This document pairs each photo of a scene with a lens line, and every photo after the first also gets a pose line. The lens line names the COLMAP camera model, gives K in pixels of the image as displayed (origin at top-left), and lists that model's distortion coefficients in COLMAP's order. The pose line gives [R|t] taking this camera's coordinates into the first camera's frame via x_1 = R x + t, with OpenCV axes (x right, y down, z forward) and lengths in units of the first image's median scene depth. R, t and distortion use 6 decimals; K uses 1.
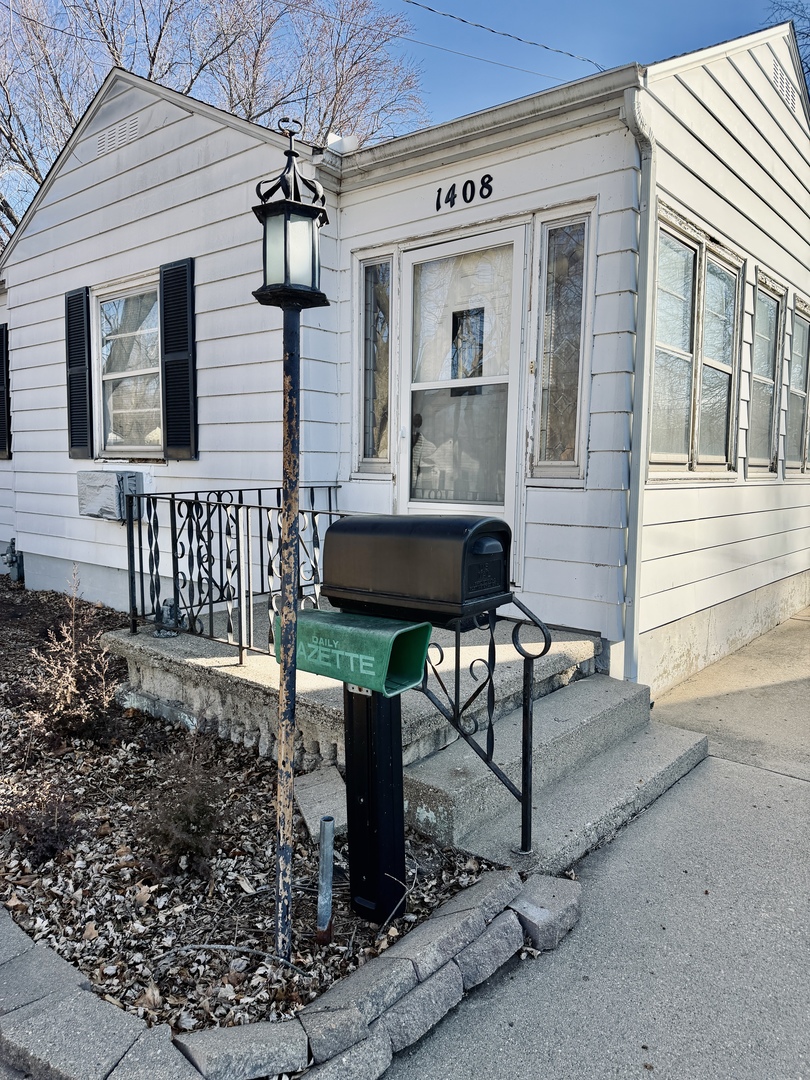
lens RADIAL K [[774.4, 0, 411.3], [0, 774.4, 556.6], [0, 0, 1]] dist [0.086039, -0.195342]
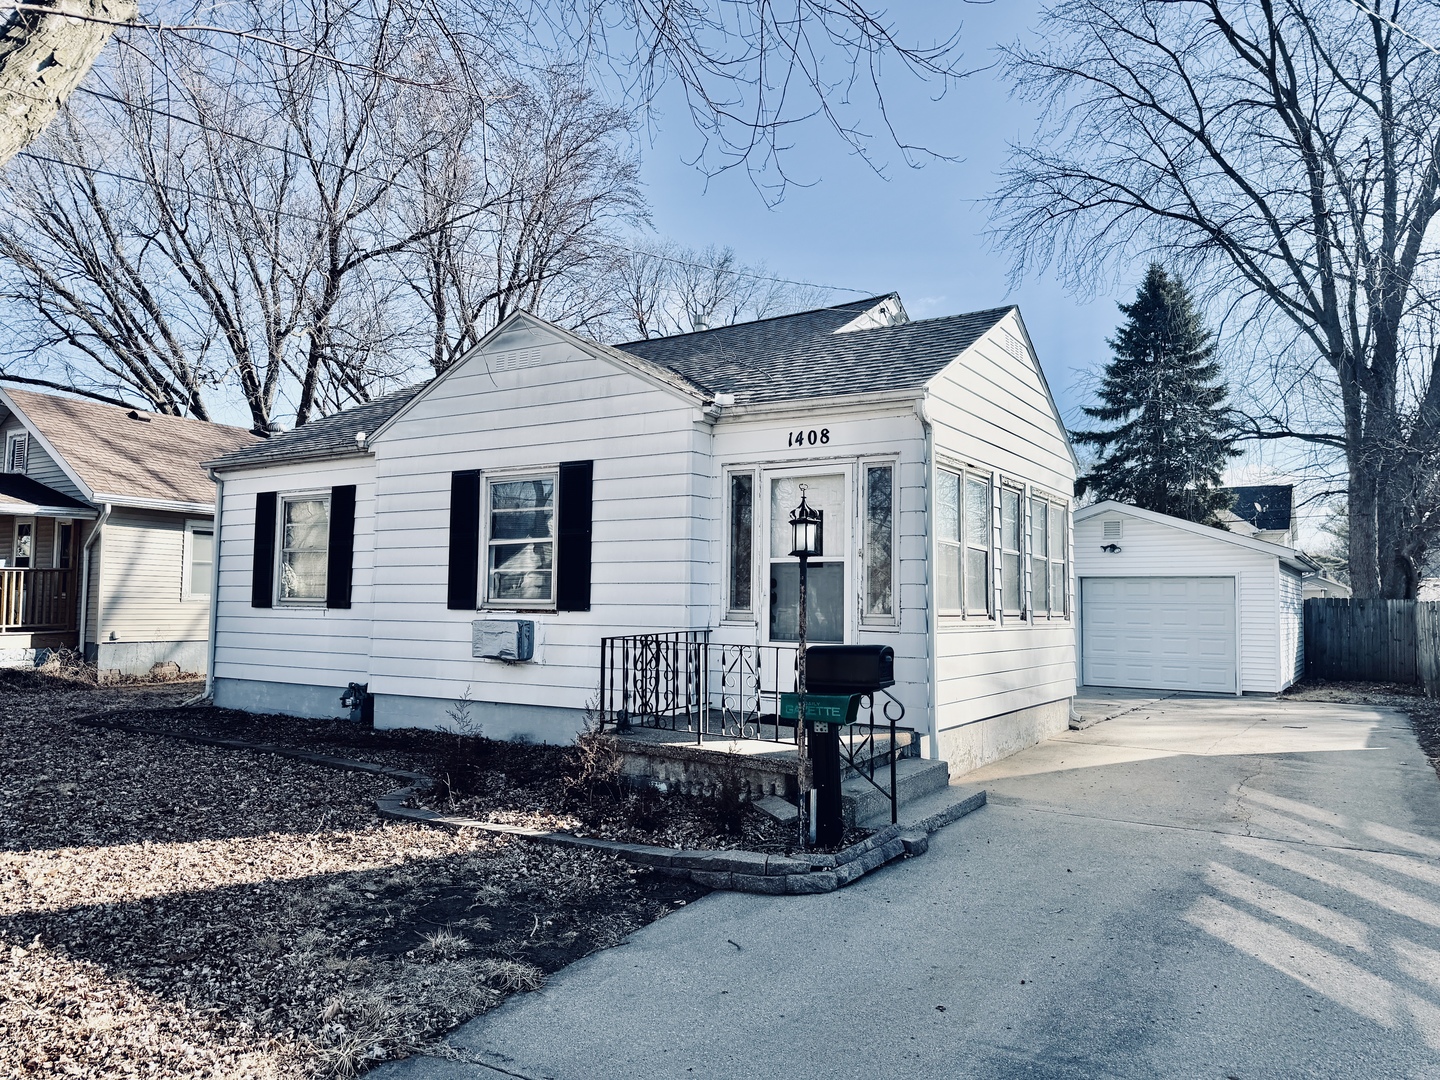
lens RADIAL K [[1032.5, 0, 720.0], [0, 1032.5, 540.0], [0, 0, 1]] dist [0.086039, -0.195342]
pose [[0.992451, 0.007686, 0.122400, -0.338971], [0.013920, 0.984525, -0.174692, 0.075481], [-0.121849, 0.175077, 0.976986, -0.879481]]
